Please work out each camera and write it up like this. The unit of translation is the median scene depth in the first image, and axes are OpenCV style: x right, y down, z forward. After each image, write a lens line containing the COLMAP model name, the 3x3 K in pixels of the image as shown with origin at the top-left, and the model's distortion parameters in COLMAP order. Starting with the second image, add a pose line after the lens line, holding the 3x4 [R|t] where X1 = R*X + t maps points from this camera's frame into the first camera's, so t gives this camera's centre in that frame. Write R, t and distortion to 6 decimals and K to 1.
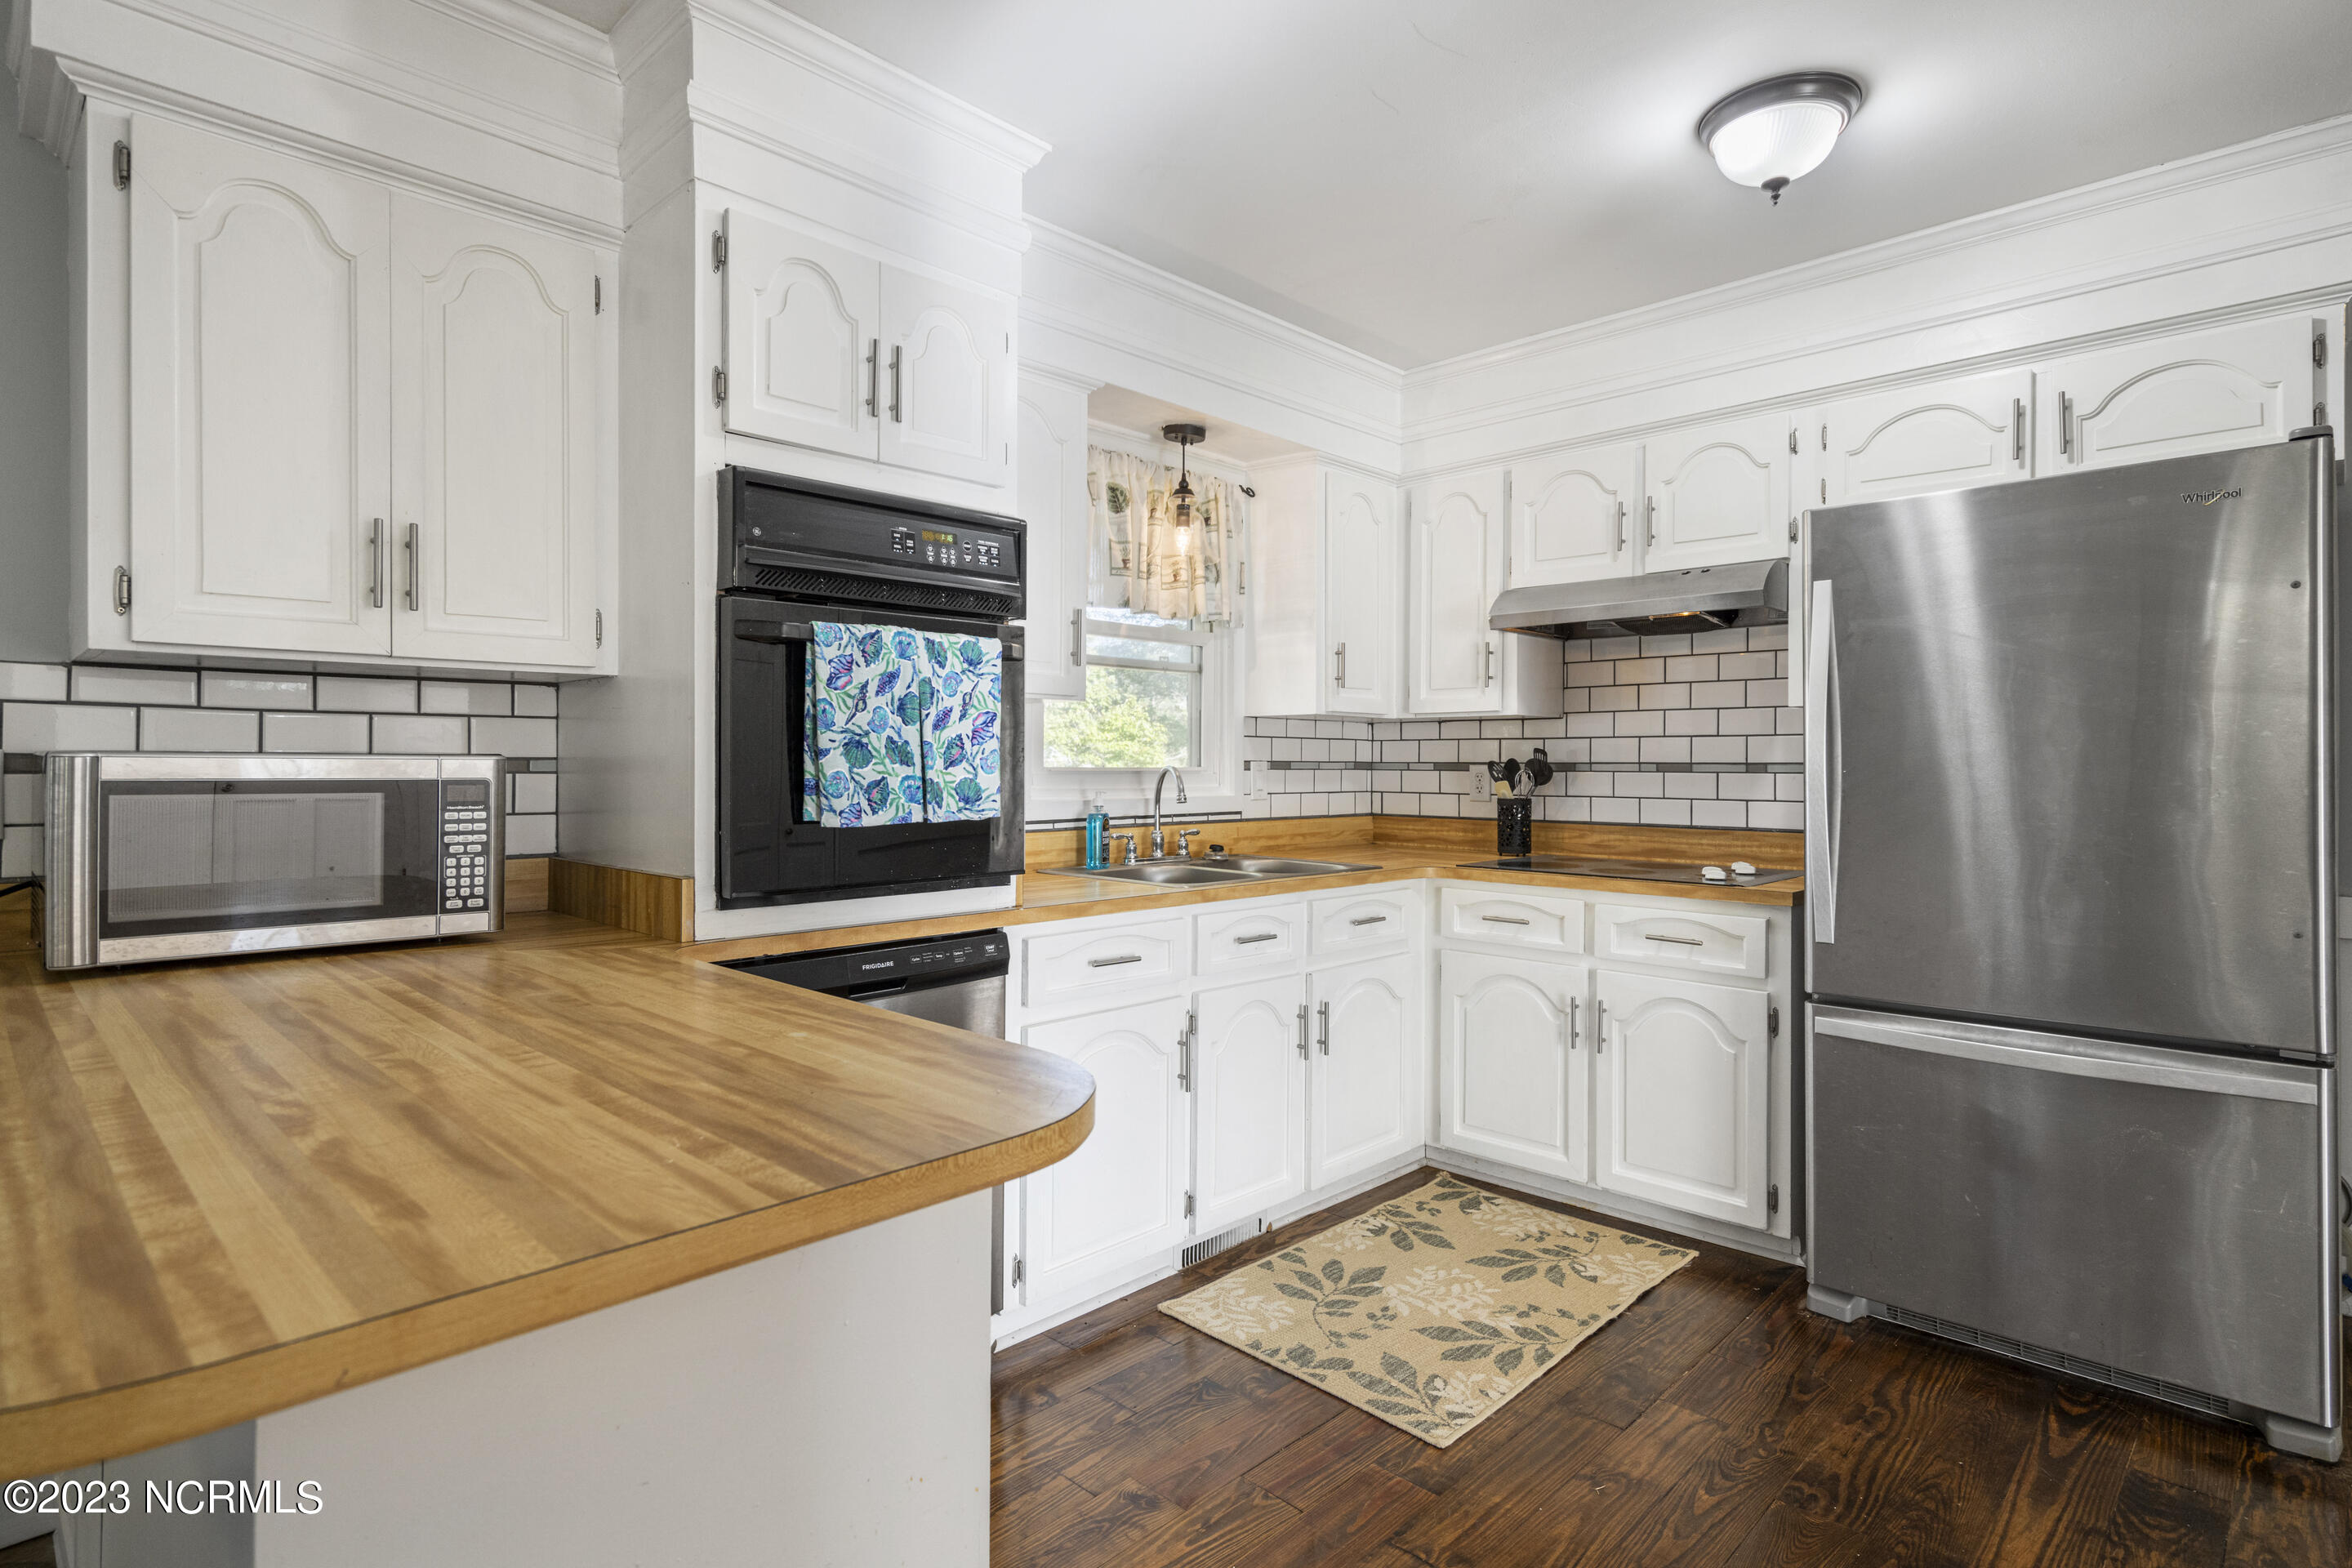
lens RADIAL K [[1203.0, 0, 1175.8], [0, 1203.0, 761.6], [0, 0, 1]] dist [0.005289, 0.000713]
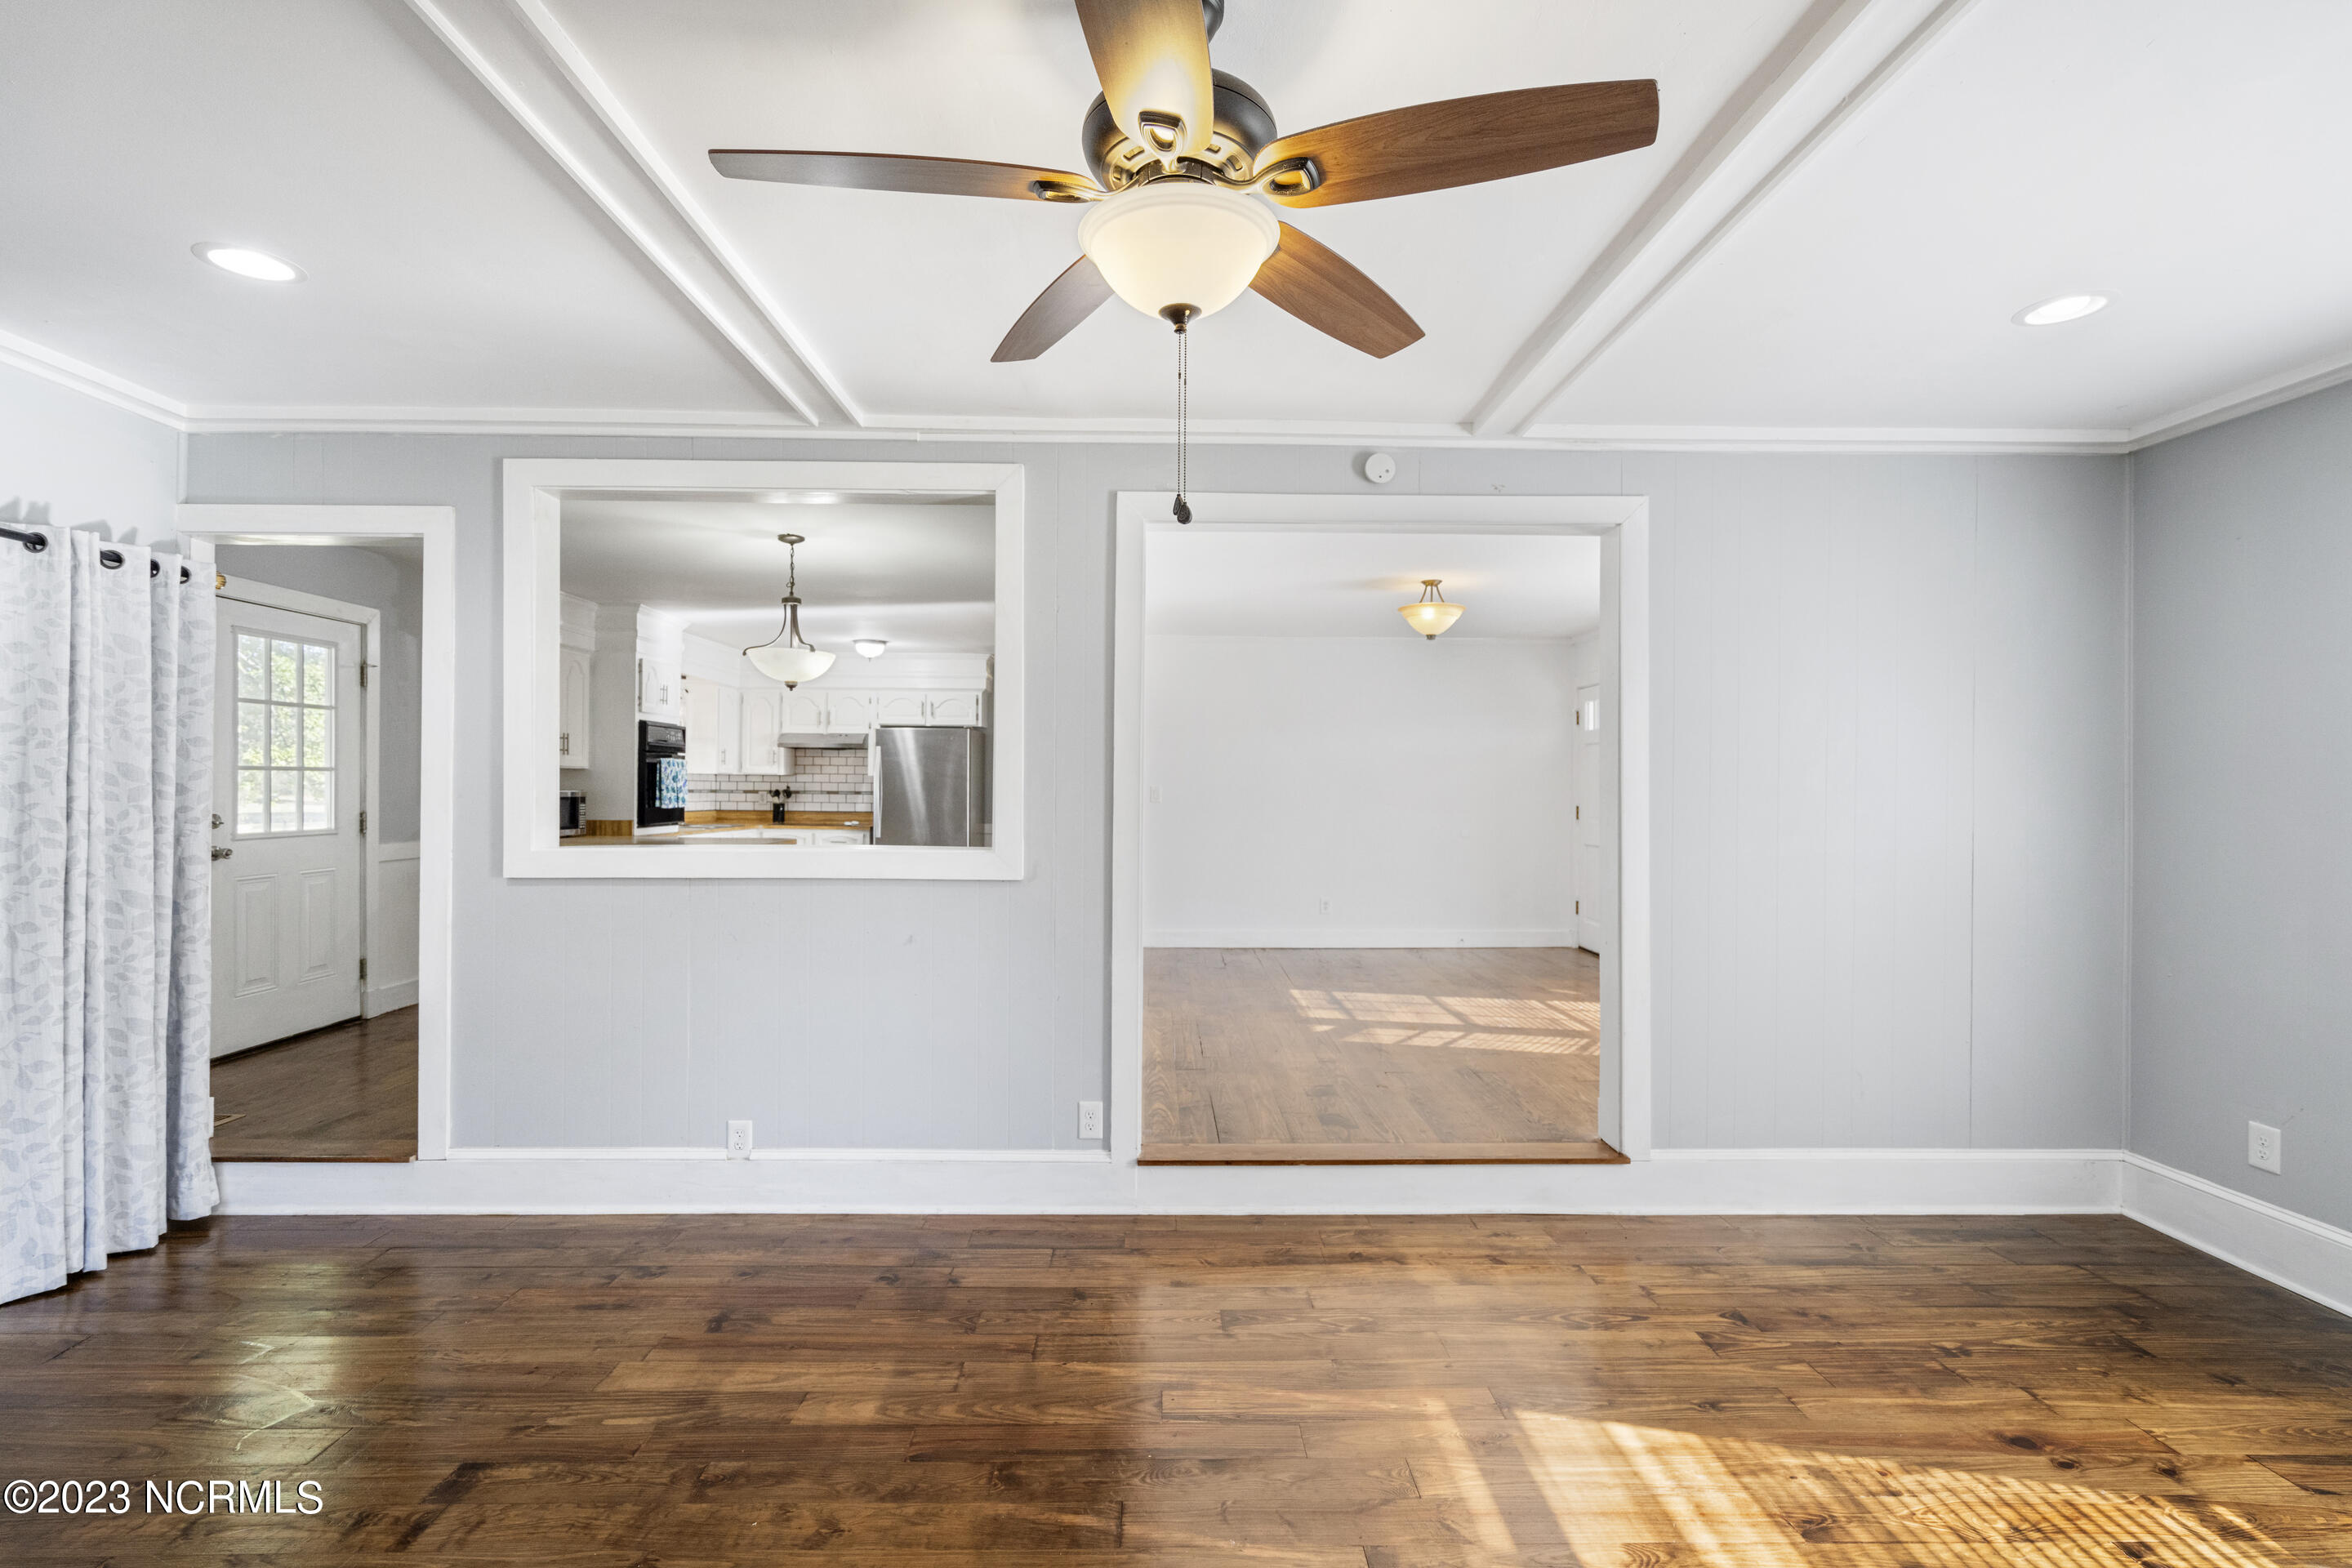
lens RADIAL K [[1072.7, 0, 1166.8], [0, 1072.7, 794.9], [0, 0, 1]] dist [0.002958, 0.000689]
pose [[0.712070, 0.001517, 0.702107, -0.956261], [-0.011295, 0.999893, 0.009295, -0.025912], [-0.702018, -0.014549, 0.712011, -1.645965]]
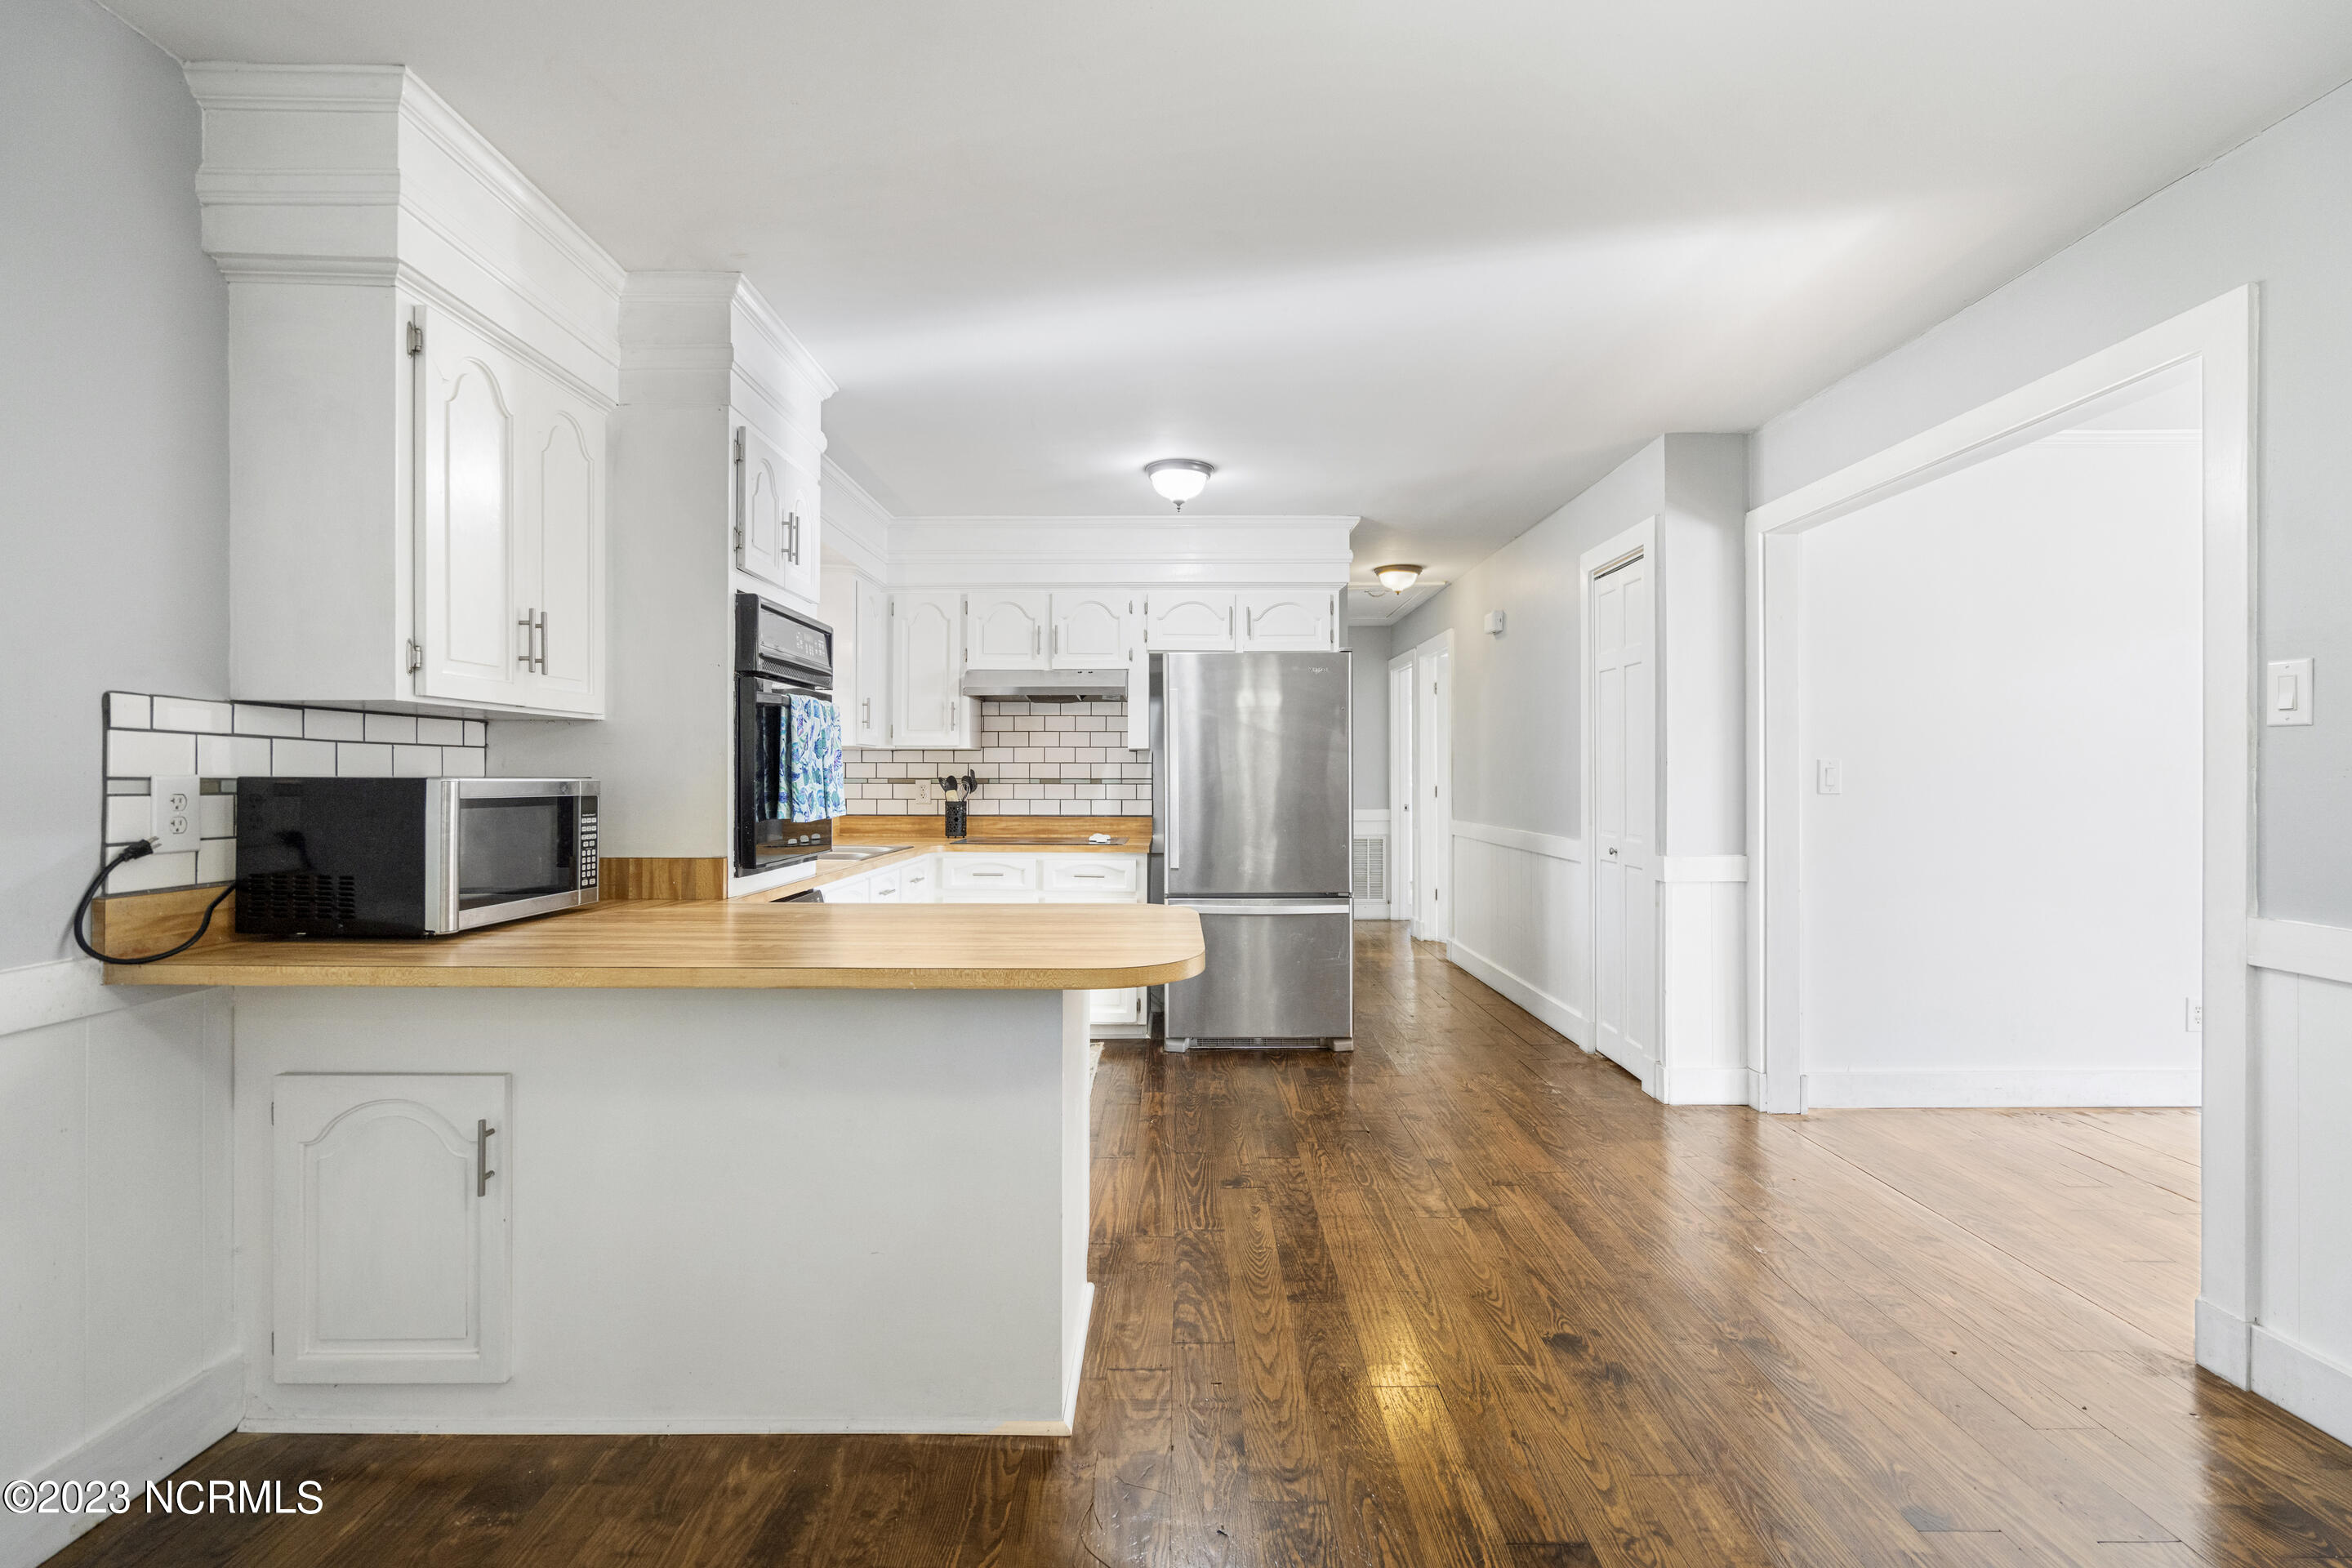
lens RADIAL K [[1072.7, 0, 1188.7], [0, 1072.7, 778.0], [0, 0, 1]] dist [0.002958, 0.000689]
pose [[0.708373, -0.002574, 0.705833, -0.541175], [-0.000764, 0.999990, 0.004413, -0.006585], [-0.705838, -0.003666, 0.708364, -0.221773]]
